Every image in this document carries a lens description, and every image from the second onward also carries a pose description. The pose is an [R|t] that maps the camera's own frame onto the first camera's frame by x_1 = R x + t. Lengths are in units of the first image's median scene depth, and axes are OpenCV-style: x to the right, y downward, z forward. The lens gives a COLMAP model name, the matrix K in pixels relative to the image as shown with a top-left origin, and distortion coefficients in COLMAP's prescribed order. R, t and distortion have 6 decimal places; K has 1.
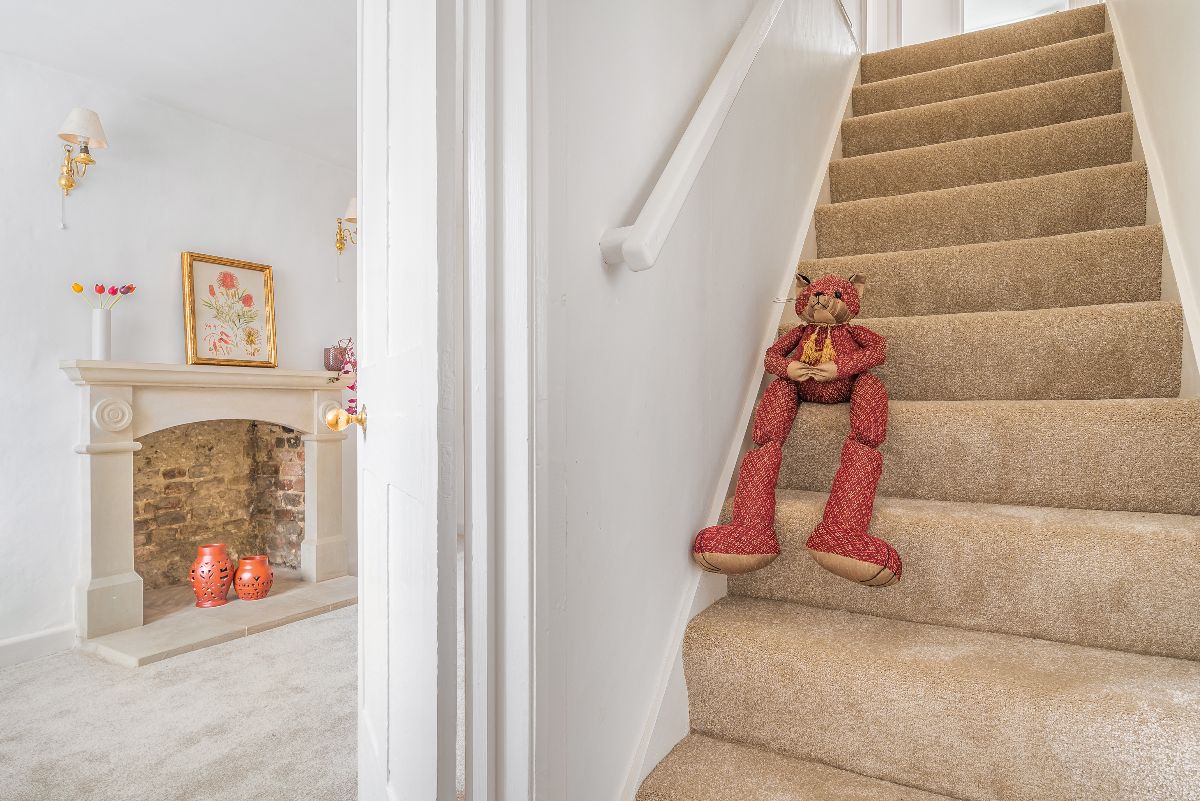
lens RADIAL K [[701.4, 0, 597.9], [0, 701.4, 409.3], [0, 0, 1]] dist [-0.005654, 0.000481]
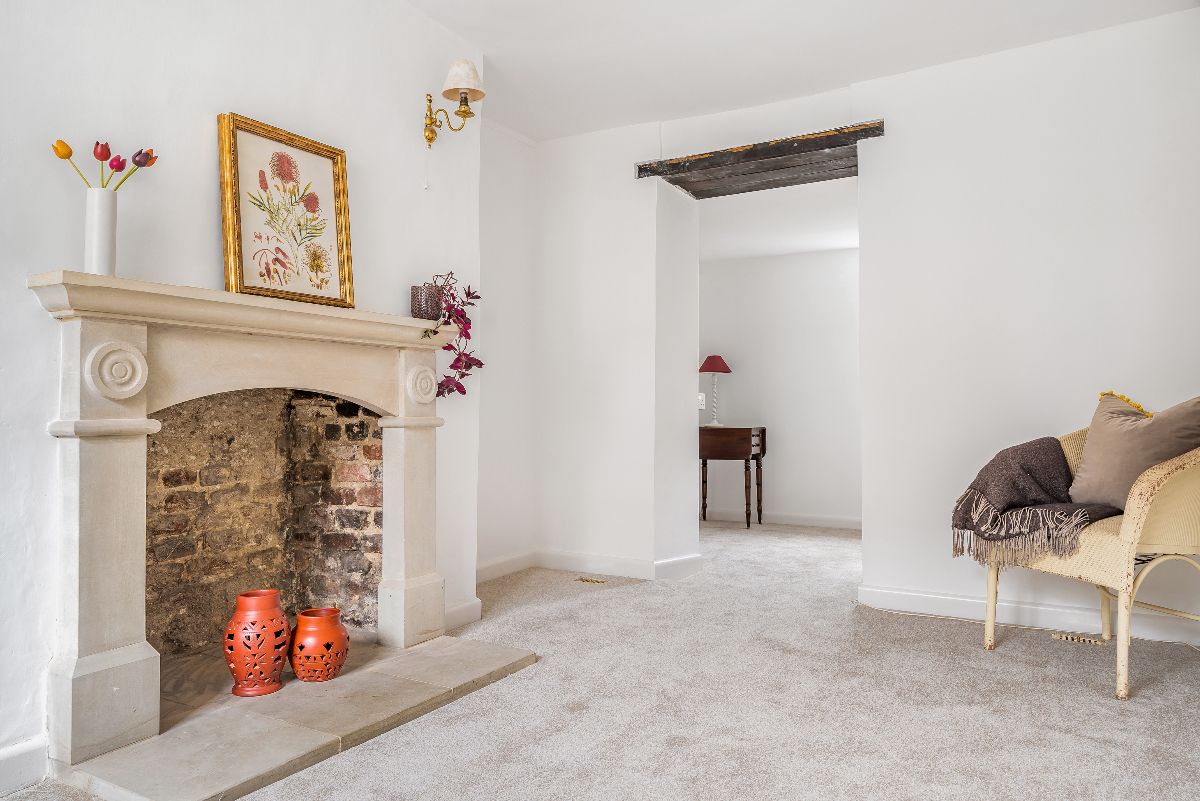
lens RADIAL K [[826.5, 0, 603.0], [0, 826.5, 394.8], [0, 0, 1]] dist [0.005215, -0.004147]
pose [[0.999894, 0.001263, 0.014526, -0.252837], [-0.000920, 0.999720, -0.023634, 0.036646], [-0.014552, 0.023619, 0.999615, 0.258996]]
